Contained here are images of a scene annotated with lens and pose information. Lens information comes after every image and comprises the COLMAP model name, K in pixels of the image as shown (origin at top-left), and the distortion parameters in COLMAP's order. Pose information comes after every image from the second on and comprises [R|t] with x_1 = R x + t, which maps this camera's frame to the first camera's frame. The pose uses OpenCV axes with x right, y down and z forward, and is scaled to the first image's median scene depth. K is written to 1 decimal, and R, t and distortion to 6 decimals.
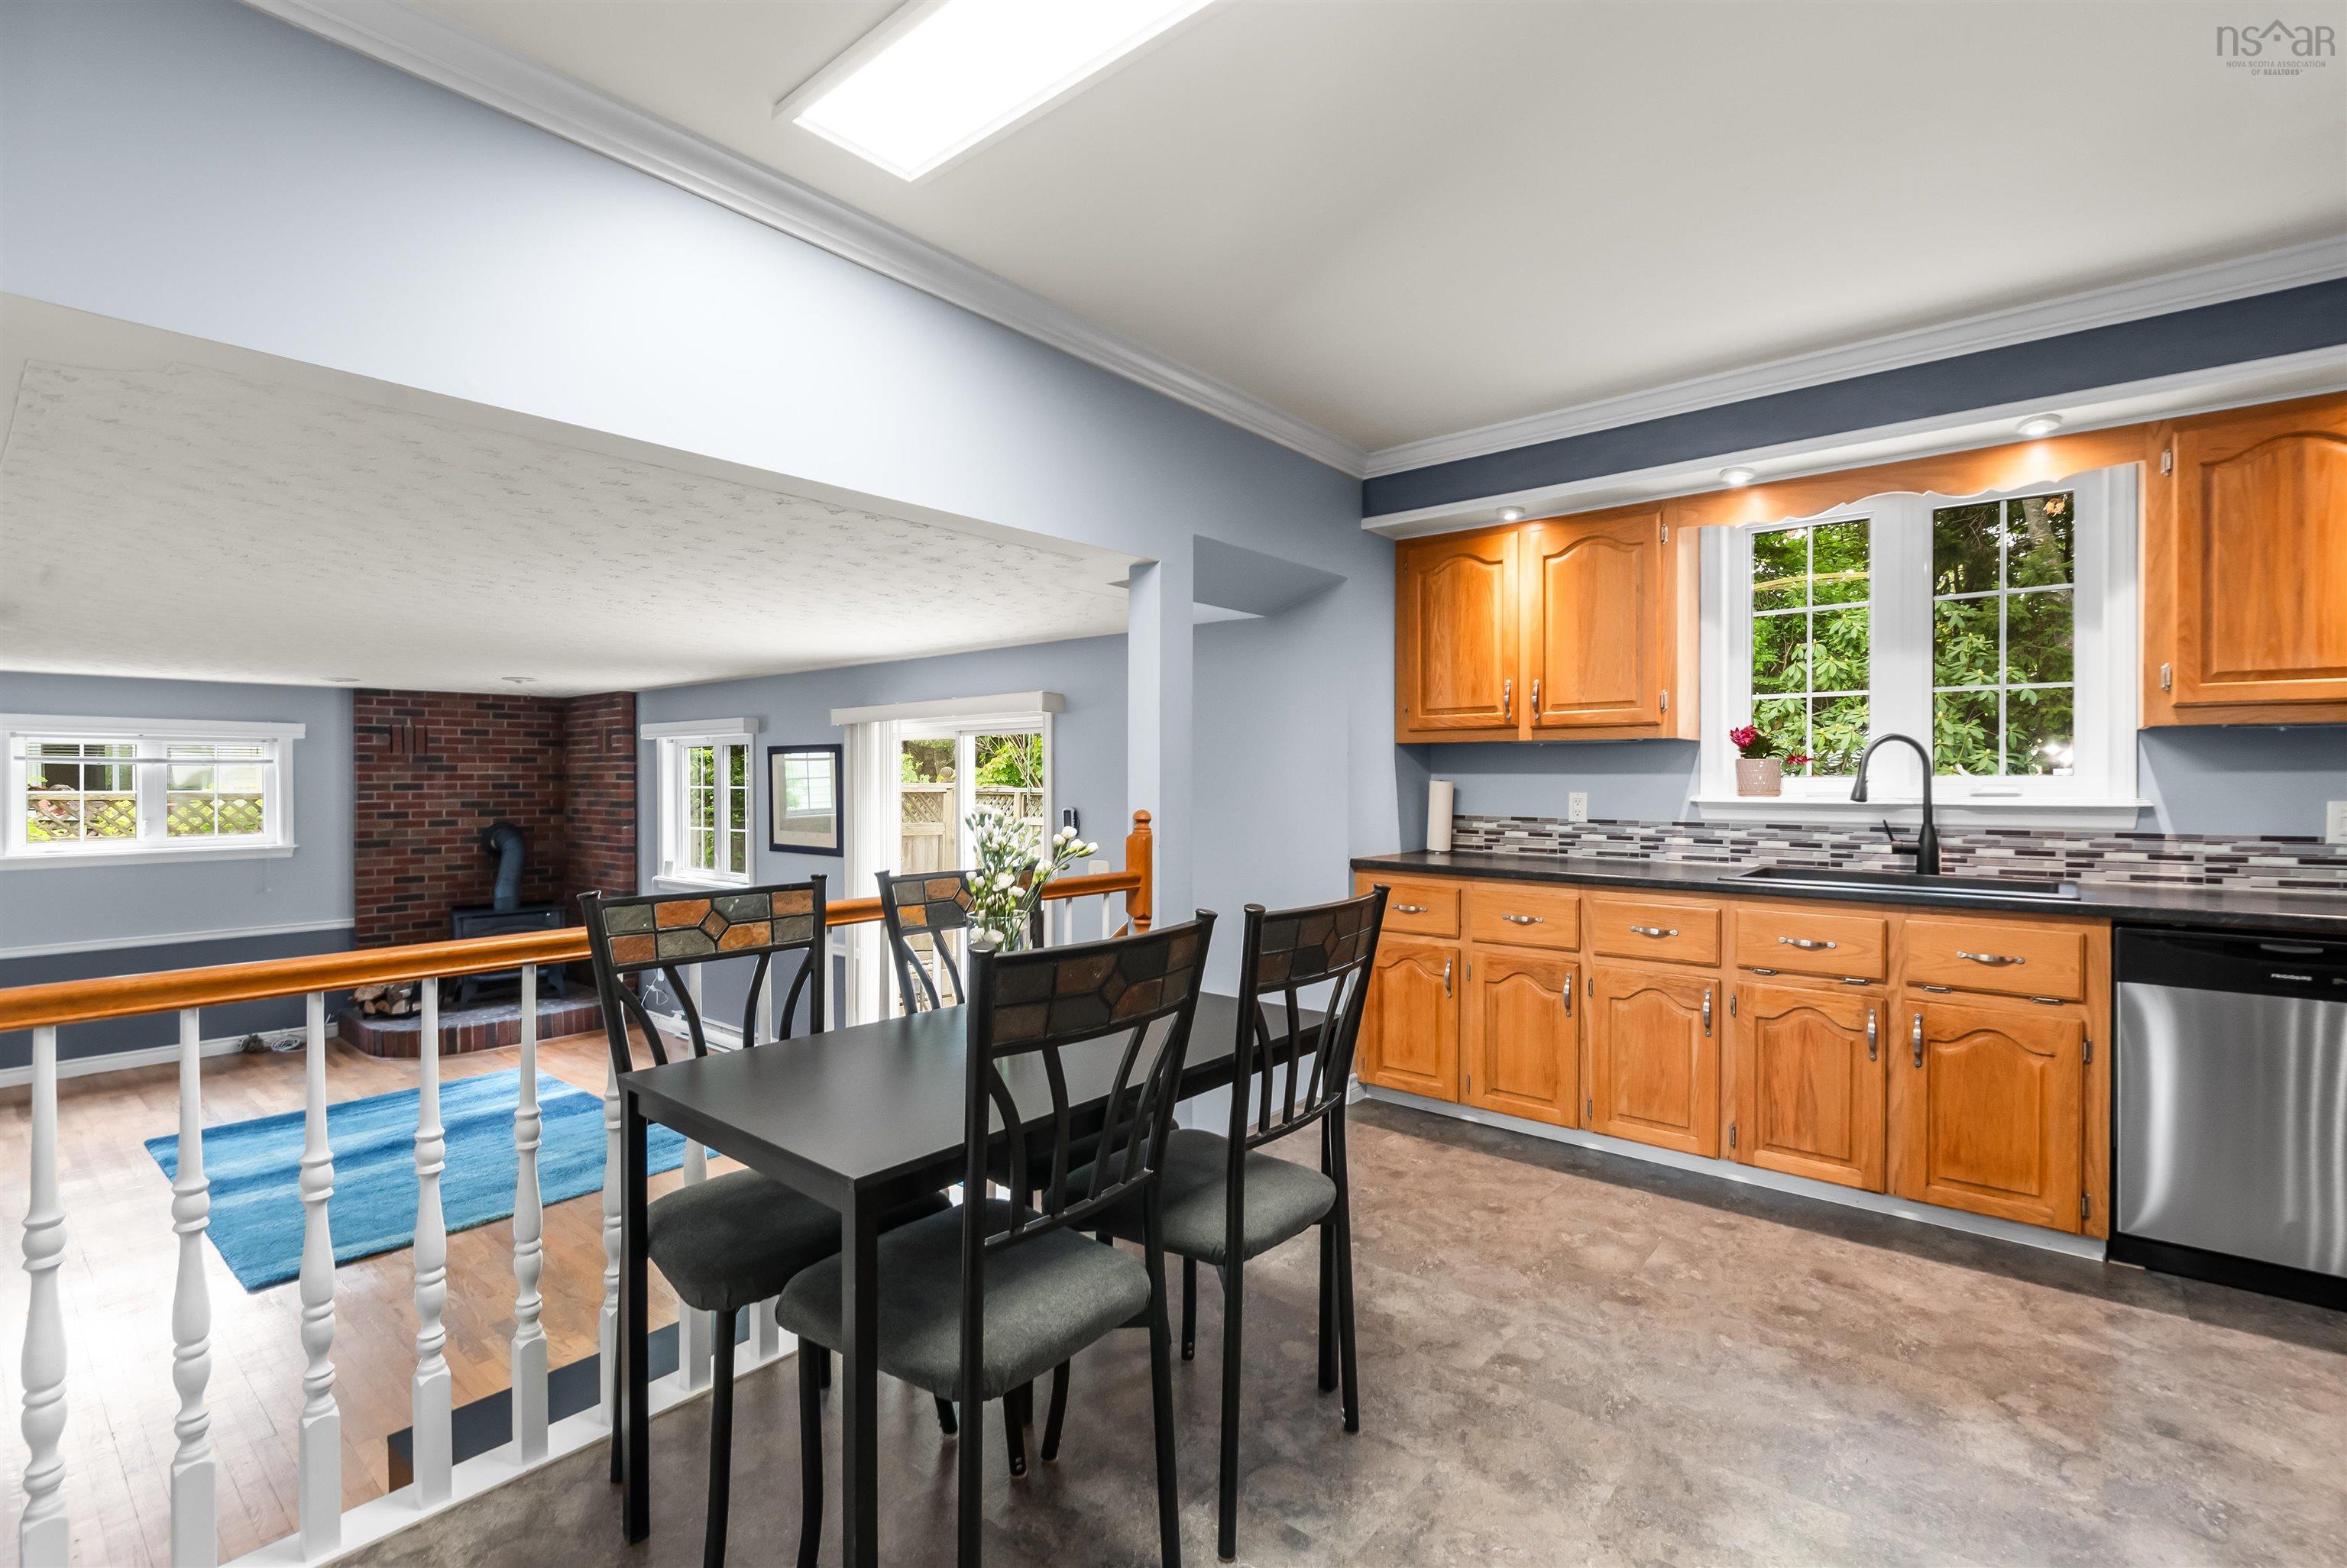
lens RADIAL K [[1020.3, 0, 1208.5], [0, 1020.3, 800.7], [0, 0, 1]] dist [-0.000081, -0.009236]
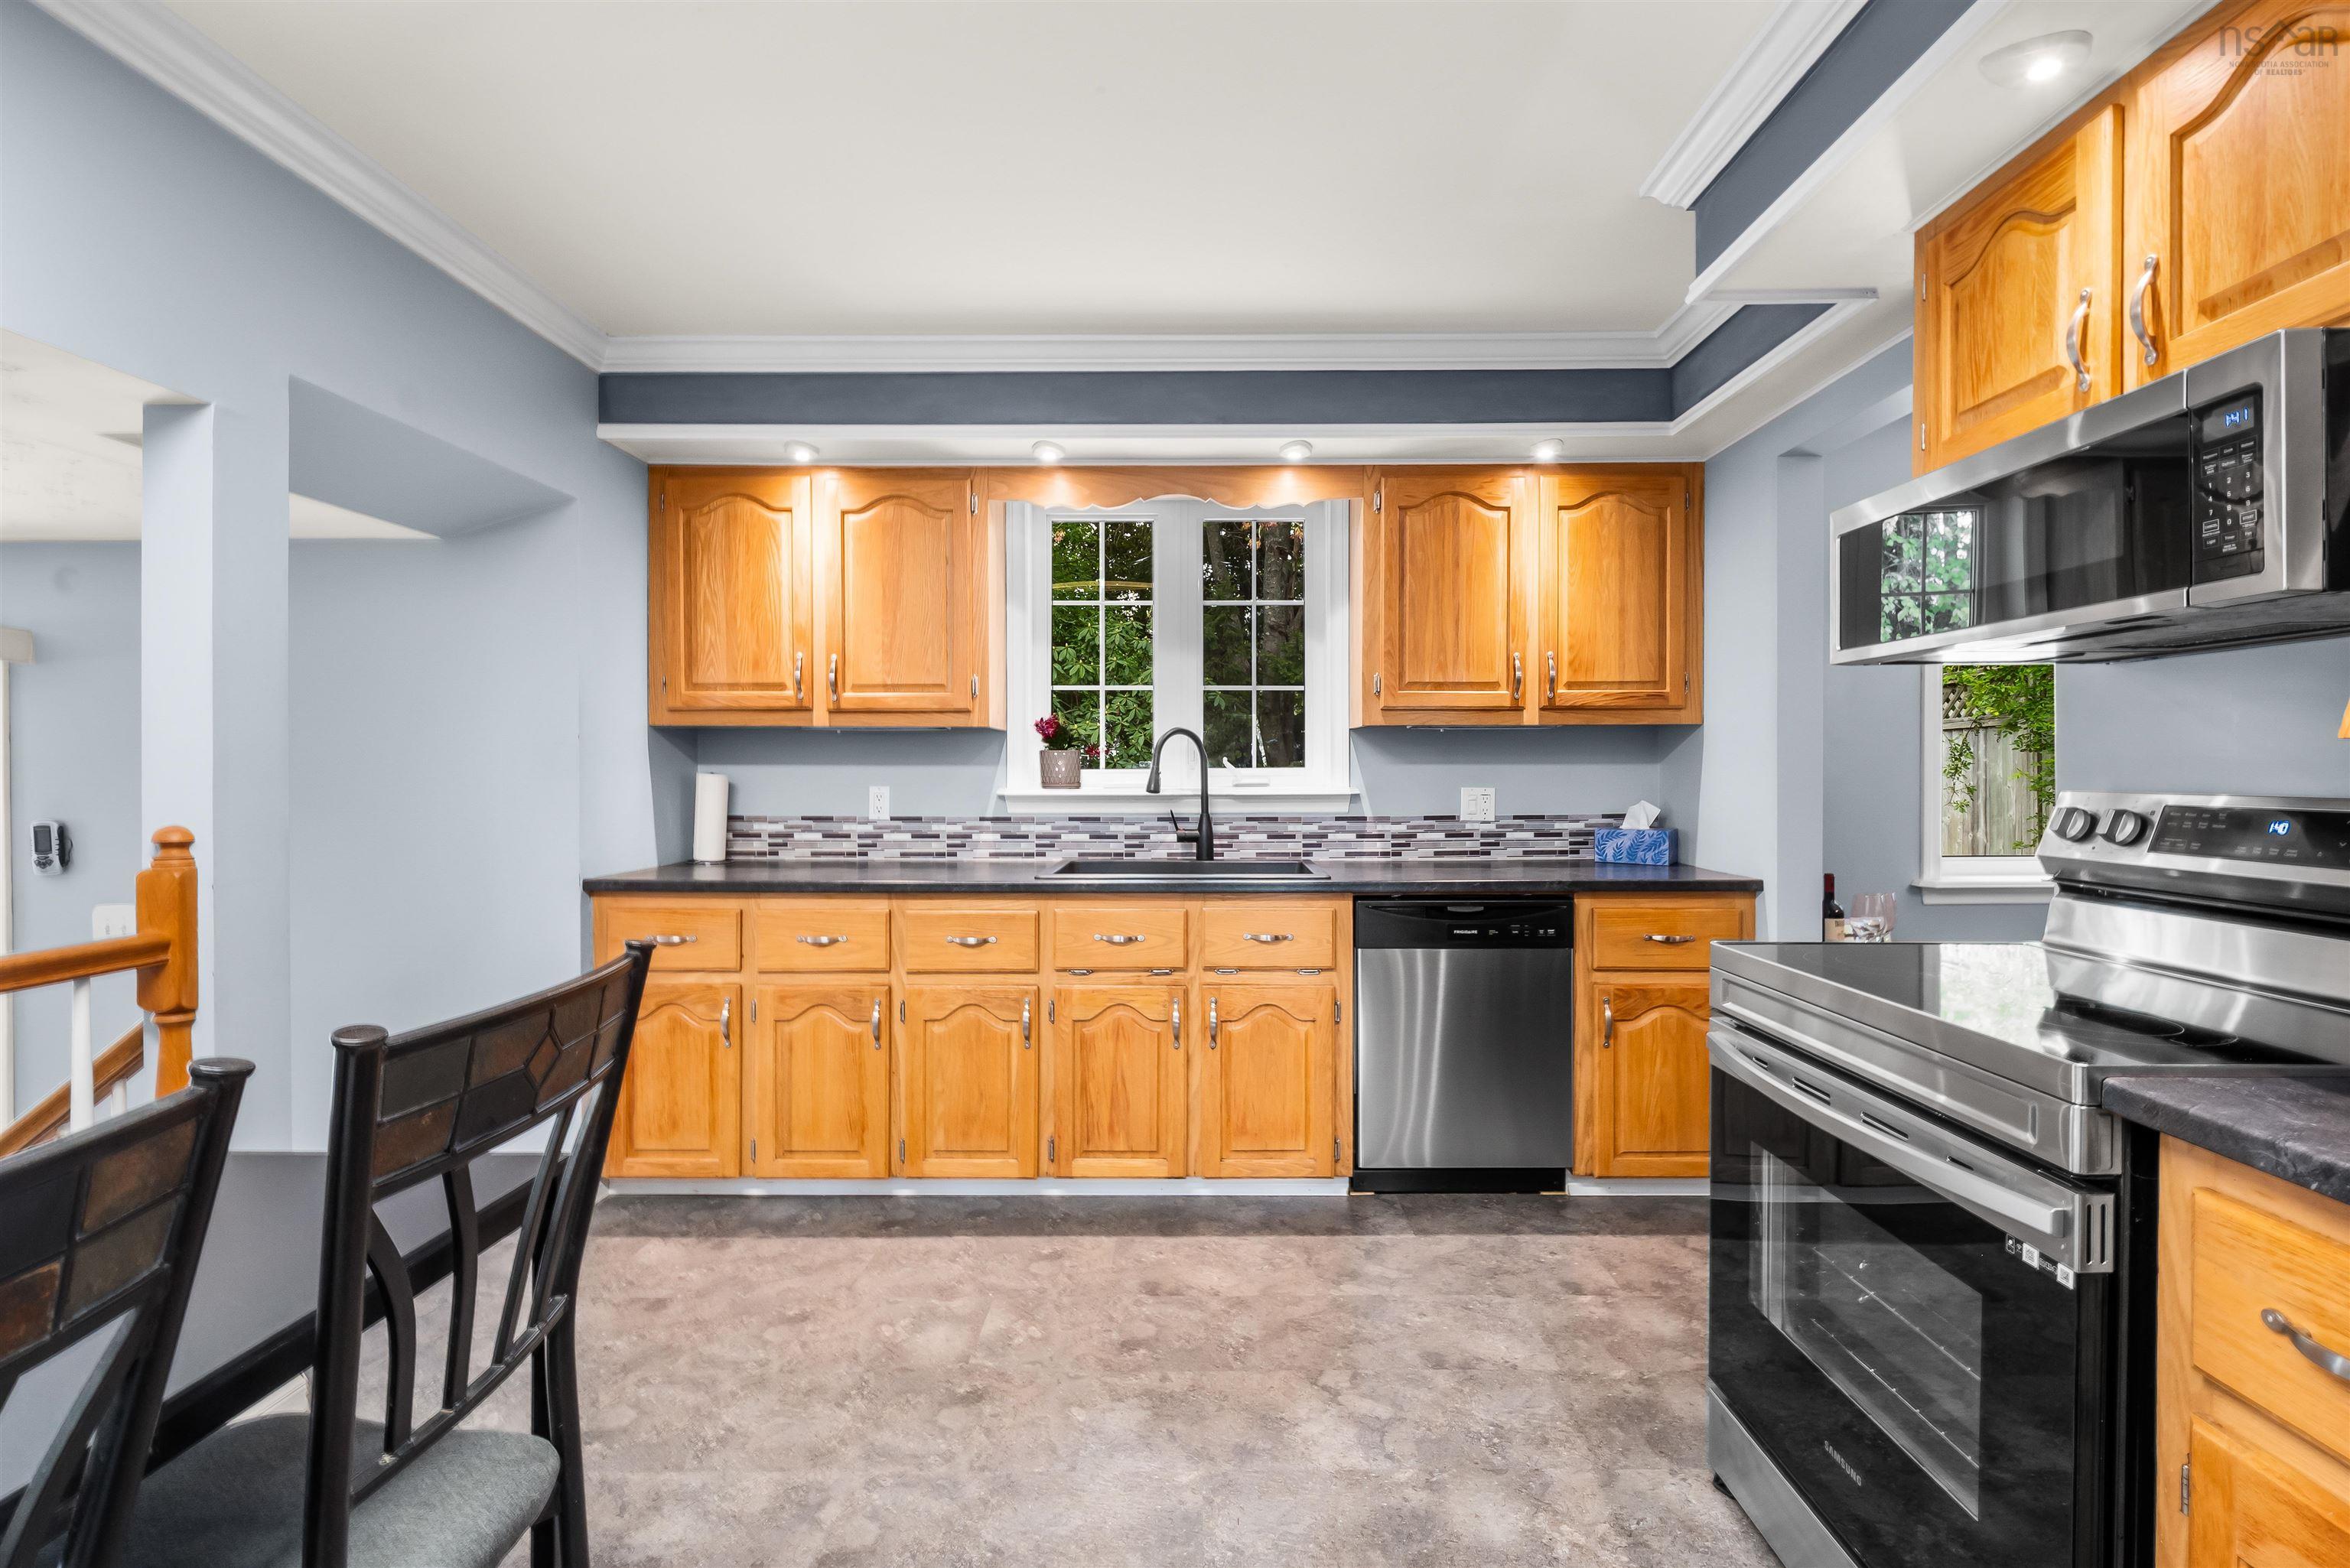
lens RADIAL K [[1045.5, 0, 1192.8], [0, 1045.5, 773.6], [0, 0, 1]] dist [0.014015, -0.010997]
pose [[0.787356, -0.003174, 0.616490, 0.022492], [0.014611, 0.999802, -0.013513, -0.004131], [-0.616325, 0.019647, 0.787247, 0.157539]]
